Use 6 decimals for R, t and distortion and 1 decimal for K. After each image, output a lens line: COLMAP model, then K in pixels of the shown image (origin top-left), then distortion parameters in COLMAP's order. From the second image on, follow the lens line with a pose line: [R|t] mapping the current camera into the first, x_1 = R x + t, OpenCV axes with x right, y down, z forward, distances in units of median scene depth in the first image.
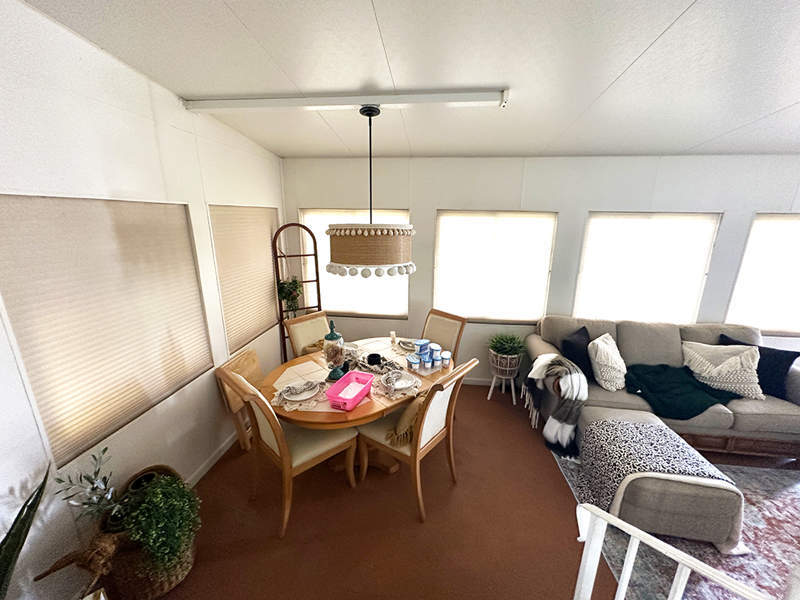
lens RADIAL K [[317.1, 0, 400.0], [0, 317.1, 300.0], [0, 0, 1]] dist [-0.000942, -0.000120]
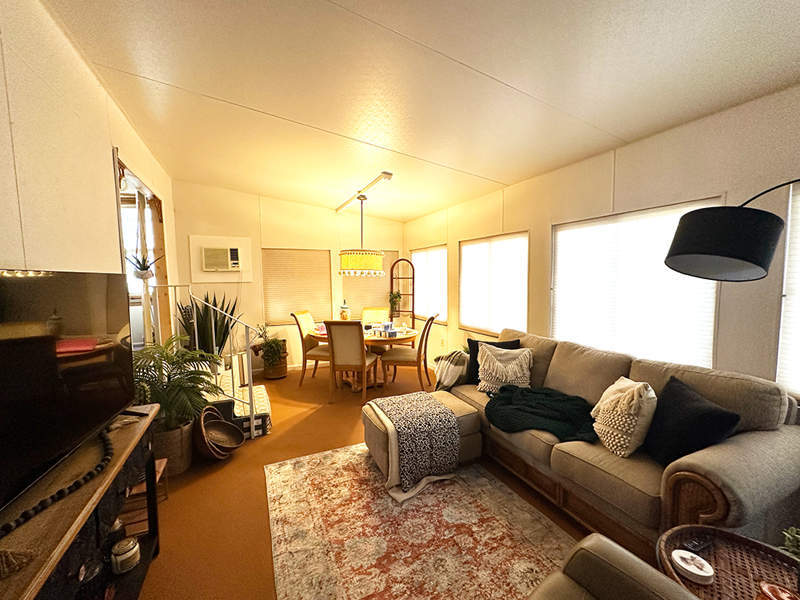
lens RADIAL K [[317.1, 0, 400.0], [0, 317.1, 300.0], [0, 0, 1]] dist [-0.000942, -0.000120]
pose [[0.530738, 0.039636, -0.846608, 1.120557], [-0.183935, 0.980485, -0.069405, 0.092794], [0.827336, 0.192557, 0.527672, 0.145878]]
